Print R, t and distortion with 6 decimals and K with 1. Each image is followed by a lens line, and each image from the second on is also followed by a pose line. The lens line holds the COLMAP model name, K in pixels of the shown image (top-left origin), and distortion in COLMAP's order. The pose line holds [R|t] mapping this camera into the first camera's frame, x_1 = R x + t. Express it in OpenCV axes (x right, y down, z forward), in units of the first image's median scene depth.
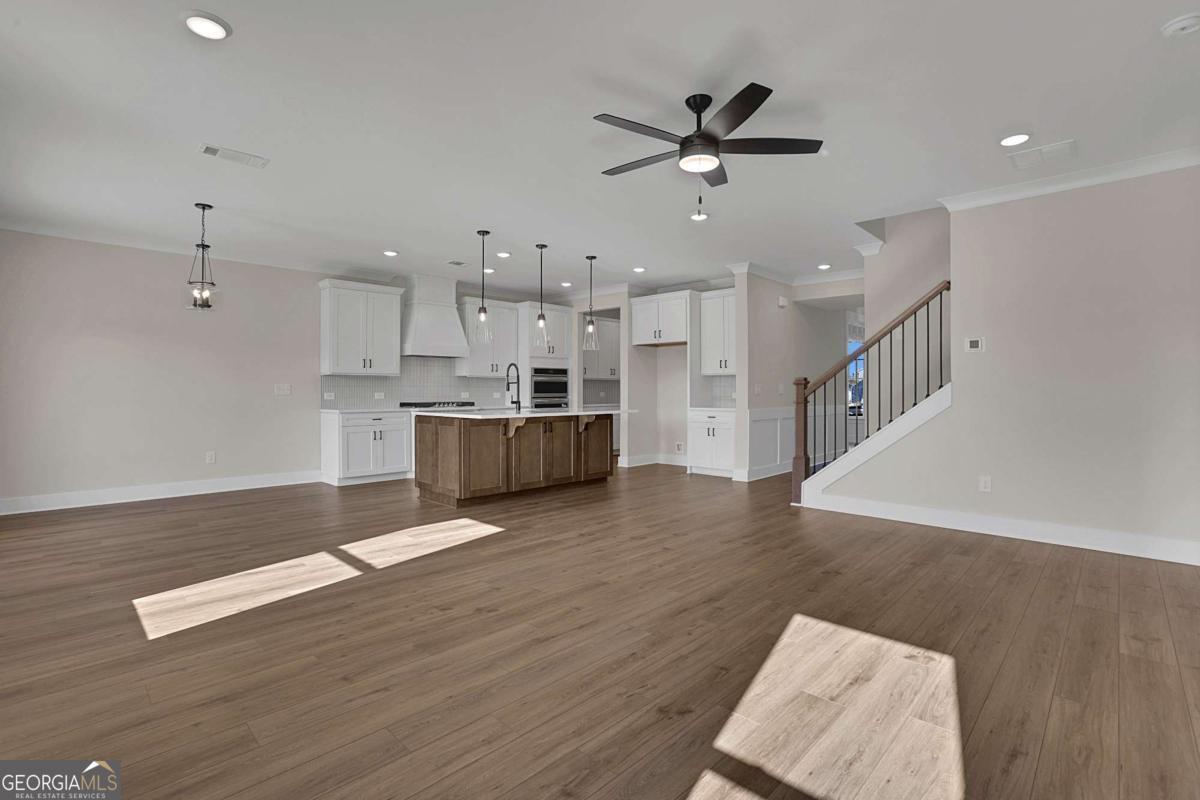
lens RADIAL K [[566.8, 0, 594.6], [0, 566.8, 384.5], [0, 0, 1]] dist [-0.072340, 0.030793]
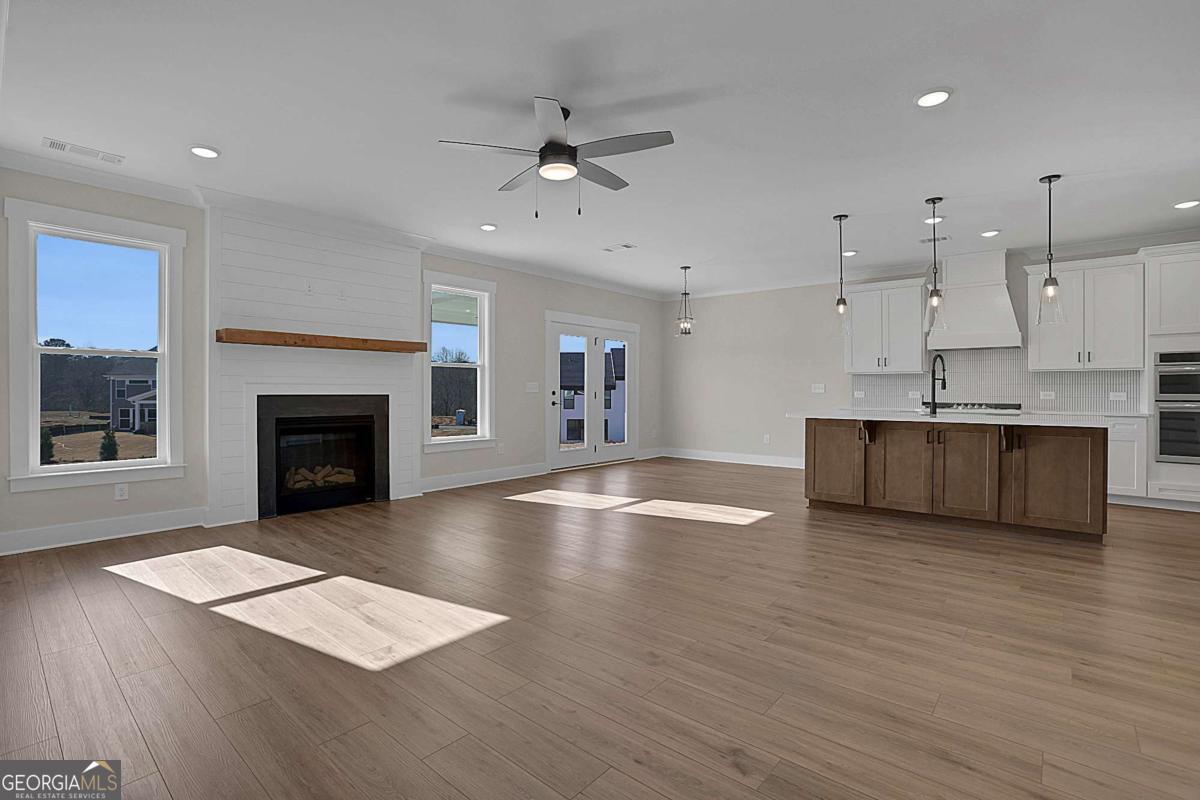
lens RADIAL K [[549.2, 0, 598.6], [0, 549.2, 393.5], [0, 0, 1]] dist [-0.071620, 0.022631]
pose [[0.068803, 0.006588, -0.997609, 0.875653], [0.007745, 0.999945, 0.007138, 0.012614], [0.997600, -0.008218, 0.068748, 0.732300]]
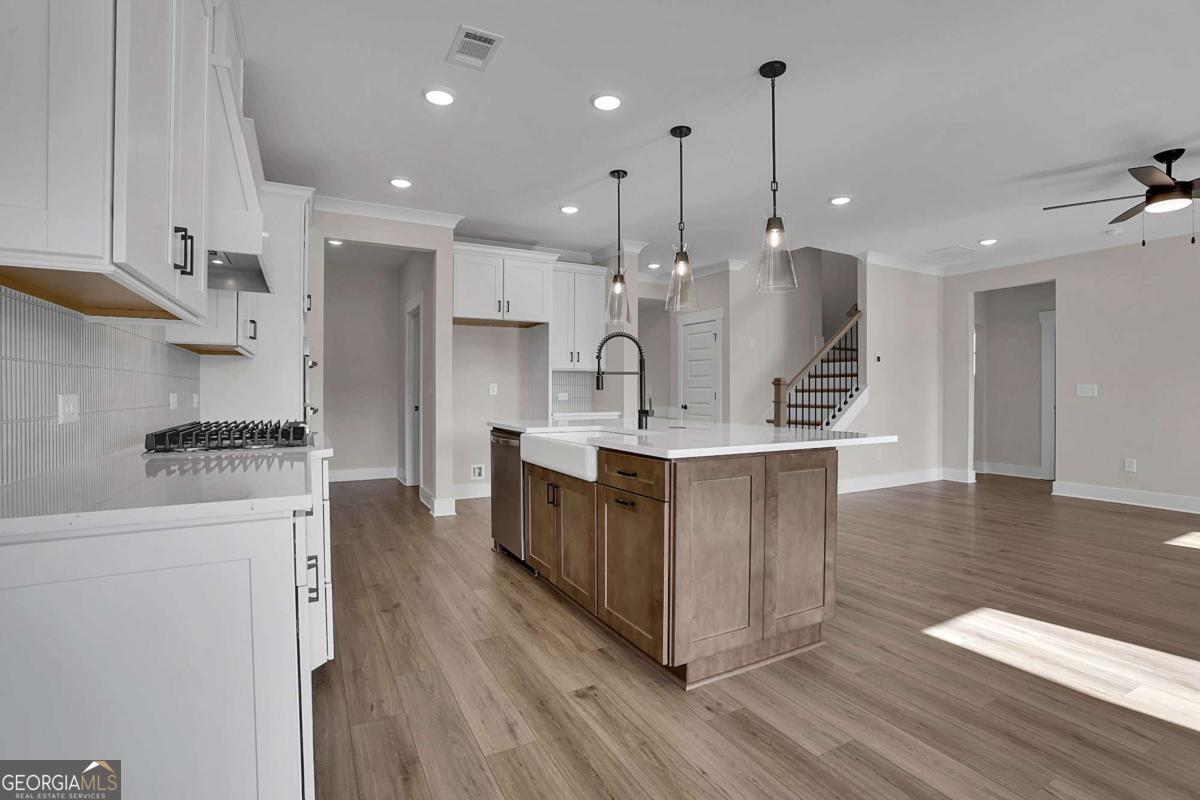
lens RADIAL K [[549.2, 0, 598.6], [0, 549.2, 393.5], [0, 0, 1]] dist [-0.071620, 0.022631]
pose [[0.289122, -0.000810, 0.957292, -0.914503], [-0.011821, 0.999920, 0.004416, 0.019452], [-0.957219, -0.012593, 0.289089, 1.344901]]
